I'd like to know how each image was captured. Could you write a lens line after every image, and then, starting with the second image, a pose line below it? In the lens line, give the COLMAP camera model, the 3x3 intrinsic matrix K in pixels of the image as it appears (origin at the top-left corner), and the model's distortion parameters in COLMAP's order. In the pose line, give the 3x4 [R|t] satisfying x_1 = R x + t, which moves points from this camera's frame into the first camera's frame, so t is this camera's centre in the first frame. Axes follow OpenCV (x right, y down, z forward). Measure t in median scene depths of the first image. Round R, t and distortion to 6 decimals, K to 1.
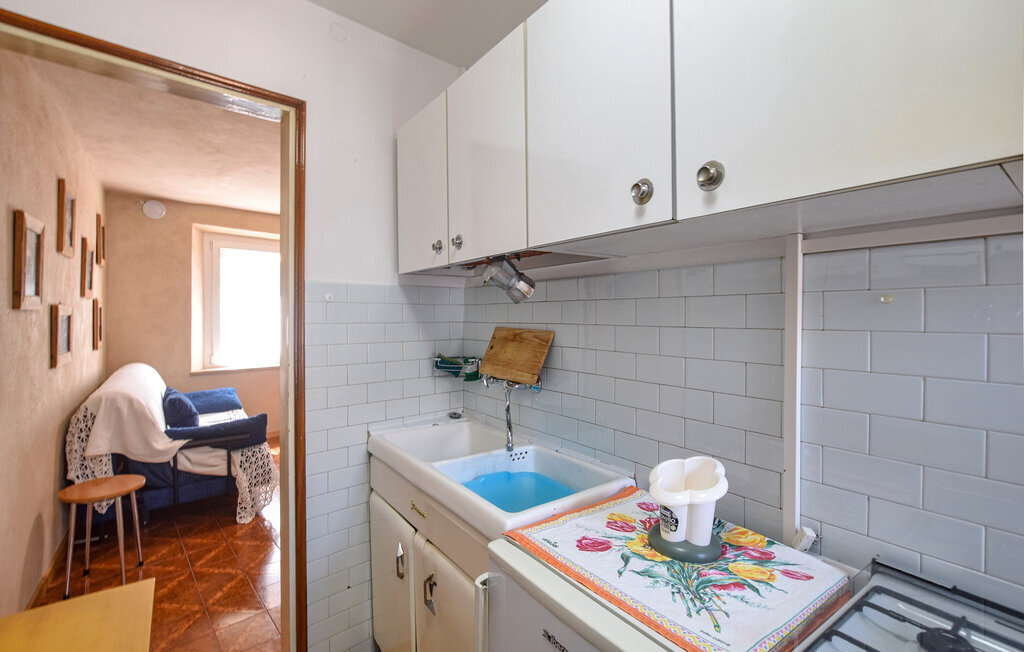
lens RADIAL K [[440.4, 0, 512.0], [0, 440.4, 326.0], [0, 0, 1]] dist [0.023964, -0.014183]
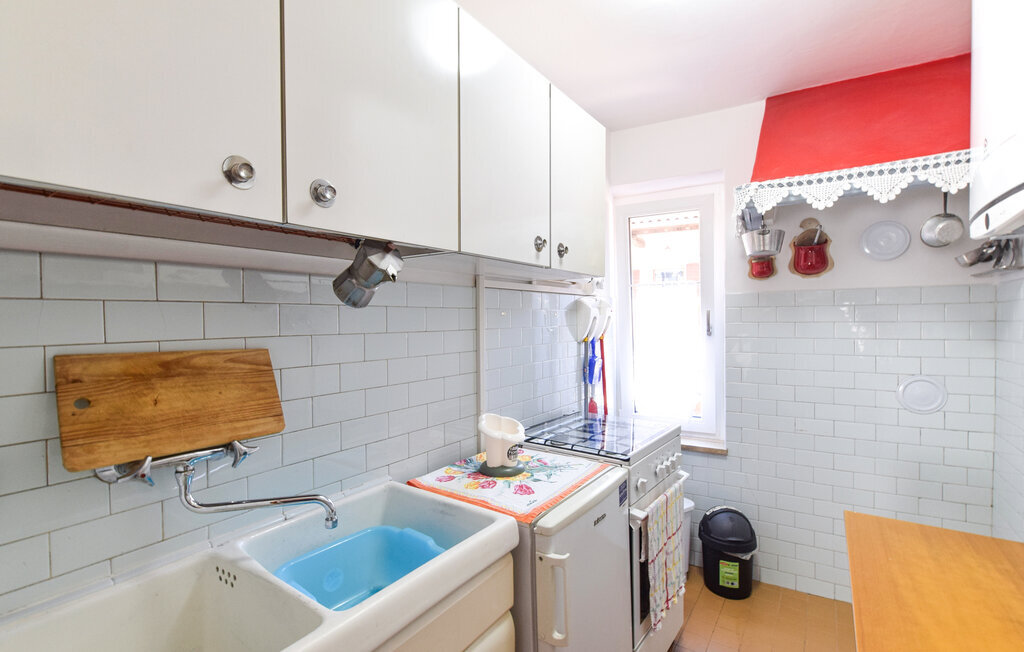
lens RADIAL K [[440.4, 0, 512.0], [0, 440.4, 326.0], [0, 0, 1]] dist [0.023964, -0.014183]
pose [[-0.277425, -0.009233, 0.960703, -1.037550], [0.037631, 0.999082, 0.020469, -0.034280], [-0.960010, 0.041831, -0.276823, 1.308422]]
